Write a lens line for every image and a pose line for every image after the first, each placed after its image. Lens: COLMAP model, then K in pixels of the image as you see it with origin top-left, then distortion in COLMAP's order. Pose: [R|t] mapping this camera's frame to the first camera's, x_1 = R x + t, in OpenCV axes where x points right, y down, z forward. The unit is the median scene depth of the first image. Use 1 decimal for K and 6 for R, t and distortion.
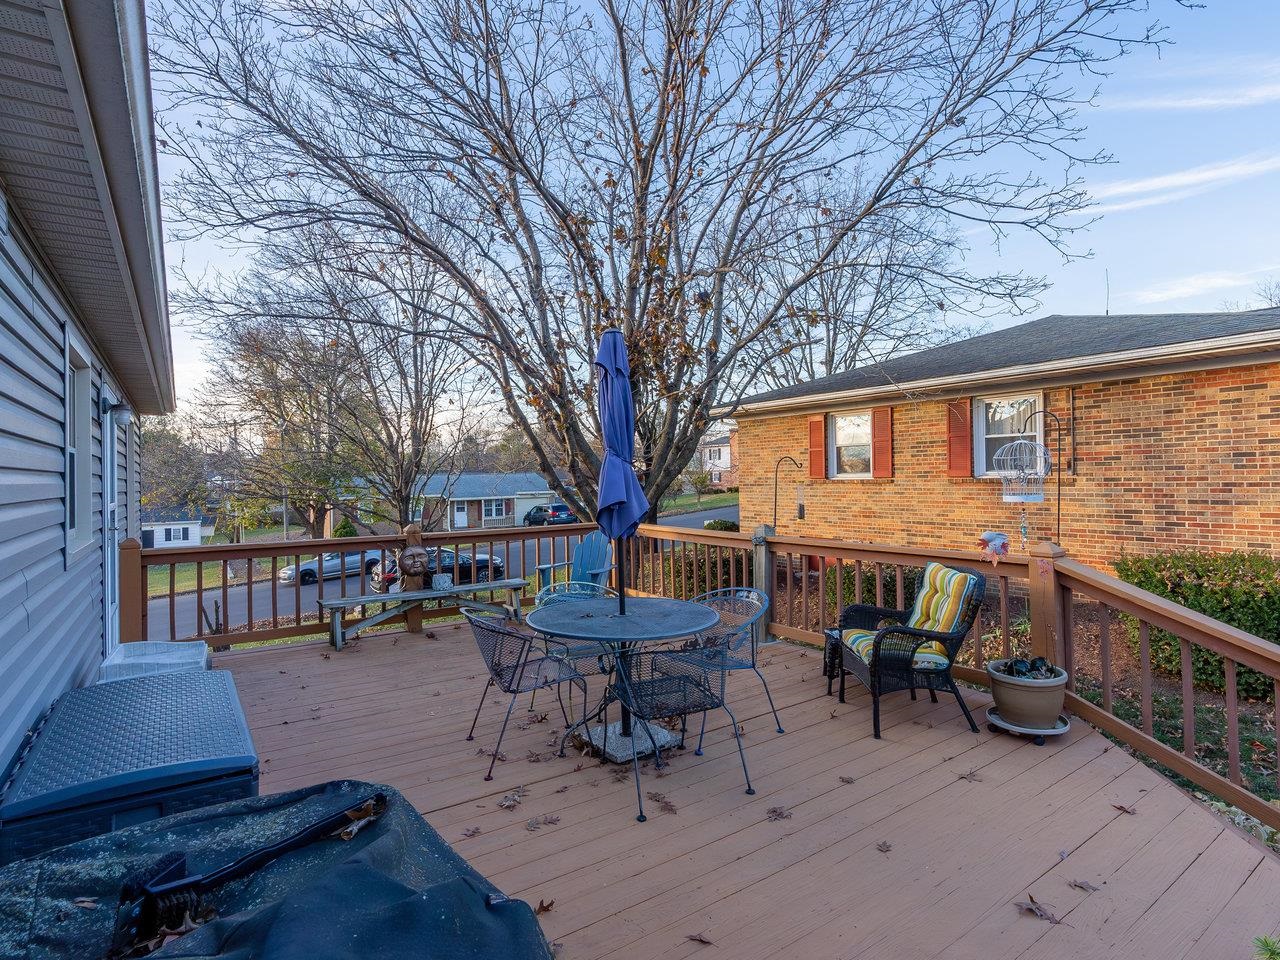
lens RADIAL K [[656.2, 0, 627.4], [0, 656.2, 482.6], [0, 0, 1]] dist [-0.003113, 0.001198]
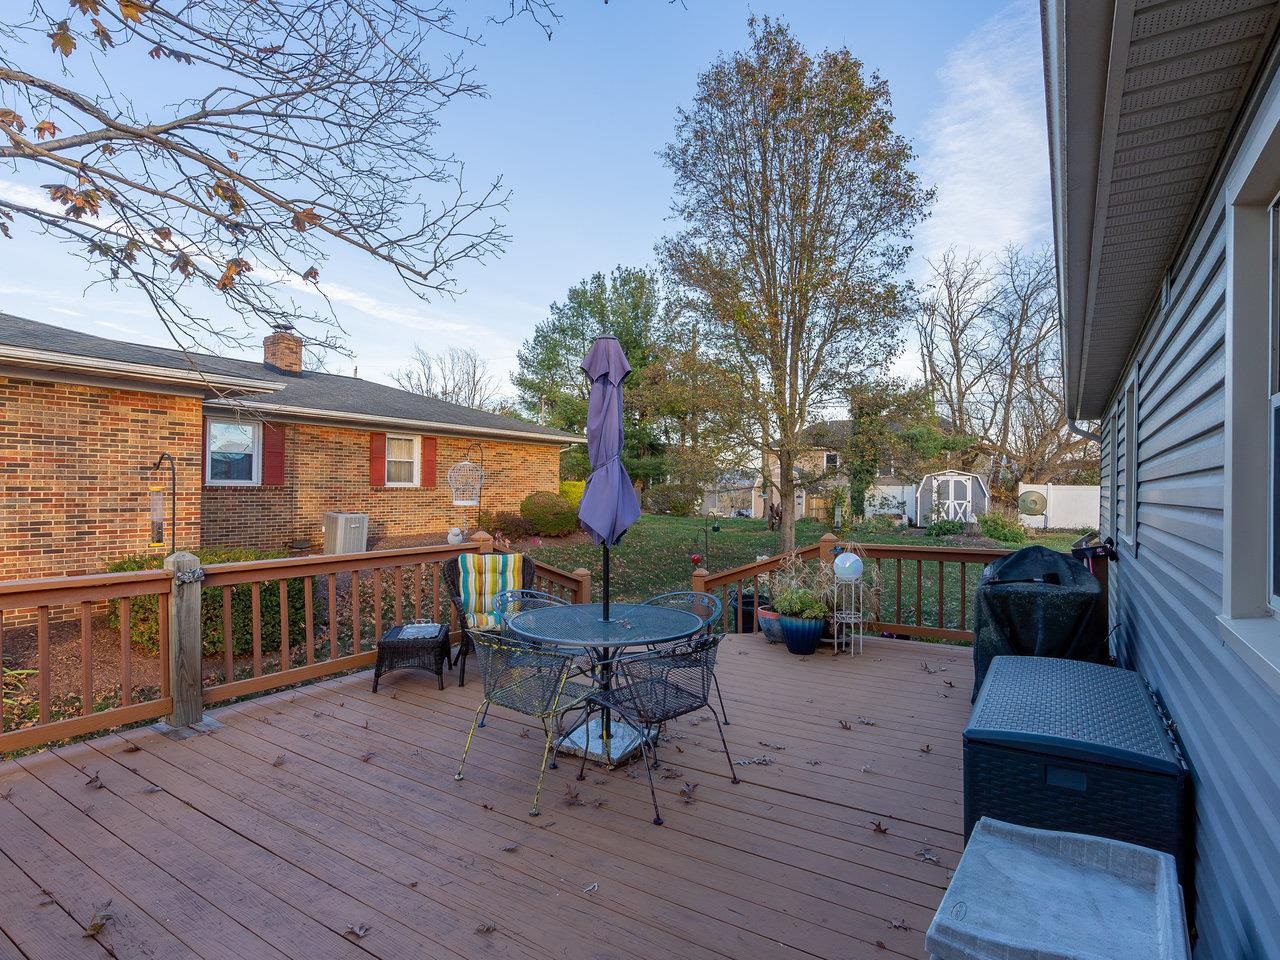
lens RADIAL K [[656.2, 0, 627.4], [0, 656.2, 482.6], [0, 0, 1]] dist [-0.003113, 0.001198]
pose [[-0.375561, 0.017127, 0.926640, -0.432473], [0.000138, 0.999830, -0.018423, 0.003759], [-0.926798, -0.006791, -0.375499, 0.608150]]
